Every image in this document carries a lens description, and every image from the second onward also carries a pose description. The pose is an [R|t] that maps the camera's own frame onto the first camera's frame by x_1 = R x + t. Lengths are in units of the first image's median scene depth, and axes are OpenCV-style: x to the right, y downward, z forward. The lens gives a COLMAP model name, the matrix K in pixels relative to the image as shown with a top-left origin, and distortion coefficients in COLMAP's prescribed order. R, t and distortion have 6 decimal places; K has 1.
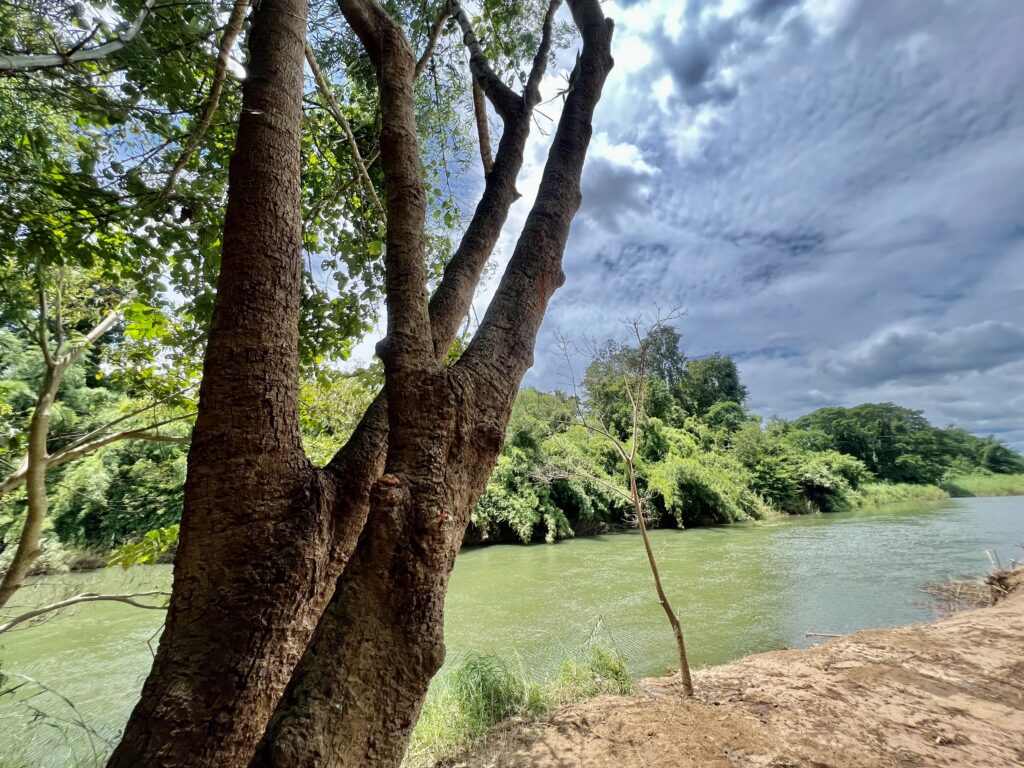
lens RADIAL K [[417.0, 0, 507.4], [0, 417.0, 385.8], [0, 0, 1]] dist [-0.003236, 0.001364]
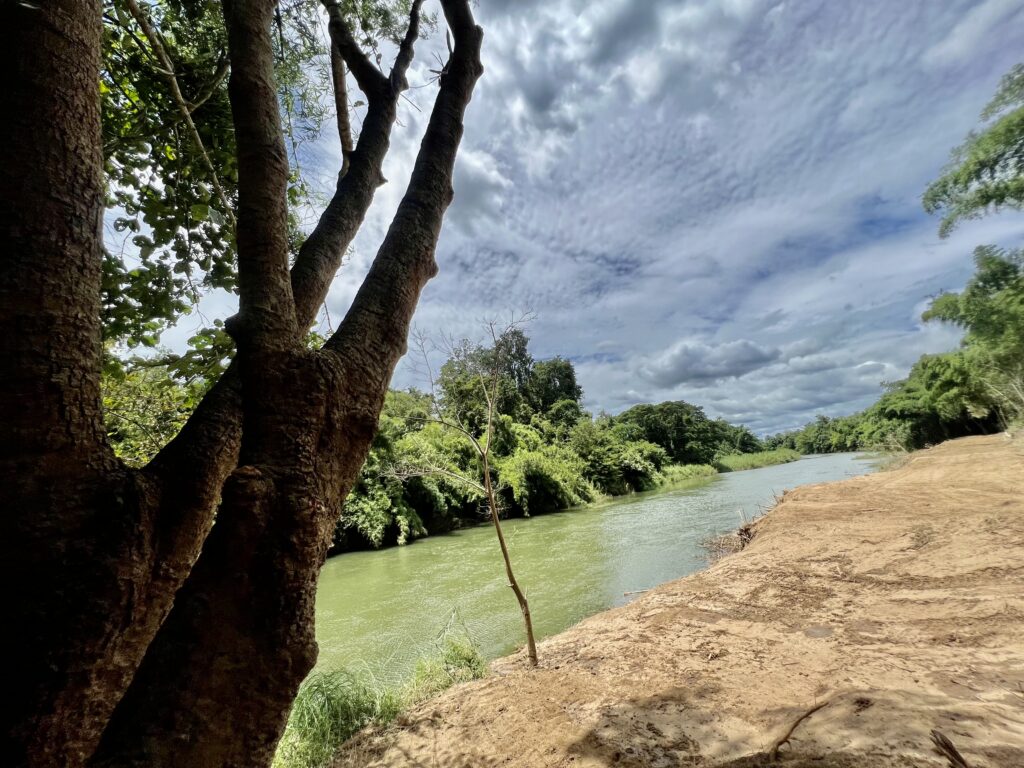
lens RADIAL K [[417.0, 0, 511.3], [0, 417.0, 385.9], [0, 0, 1]] dist [-0.003236, 0.001364]
pose [[0.937741, 0.012070, 0.347127, -0.009411], [-0.013439, 0.999909, 0.001536, 0.004668], [-0.347076, -0.006106, 0.937817, -0.003209]]
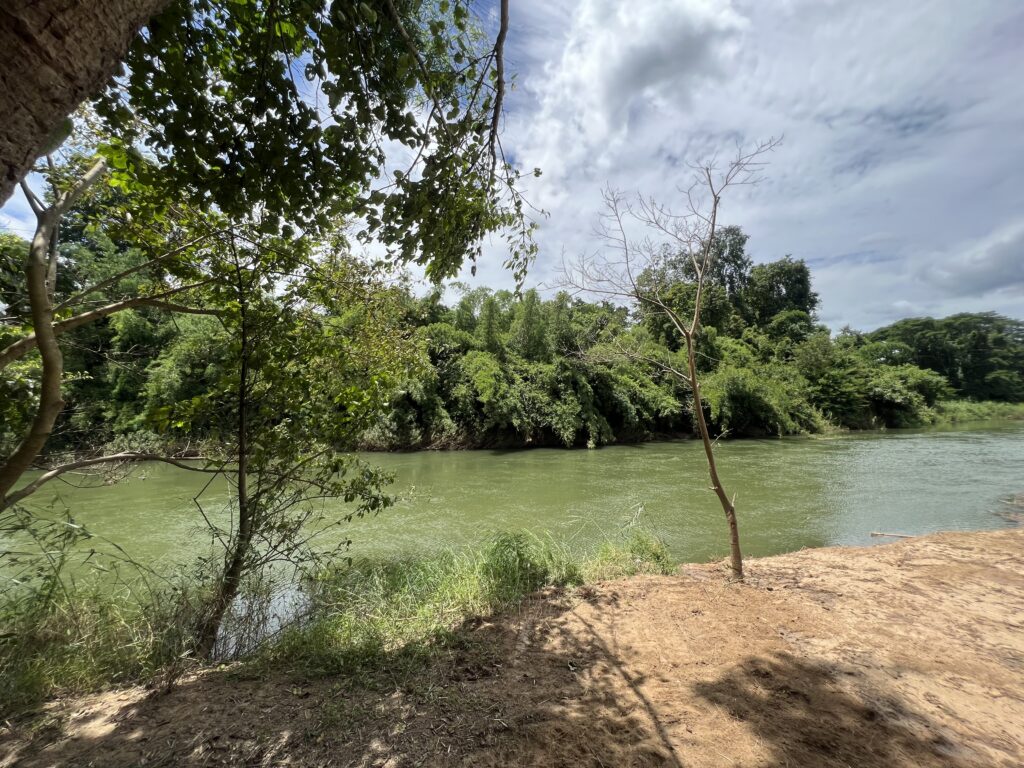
lens RADIAL K [[417.0, 0, 513.5], [0, 417.0, 383.4], [0, 0, 1]] dist [-0.003236, 0.001364]
pose [[0.995492, 0.027518, -0.090761, 0.006195], [-0.009133, 0.980348, 0.197064, 0.120648], [0.094400, -0.195347, 0.976180, 0.115499]]
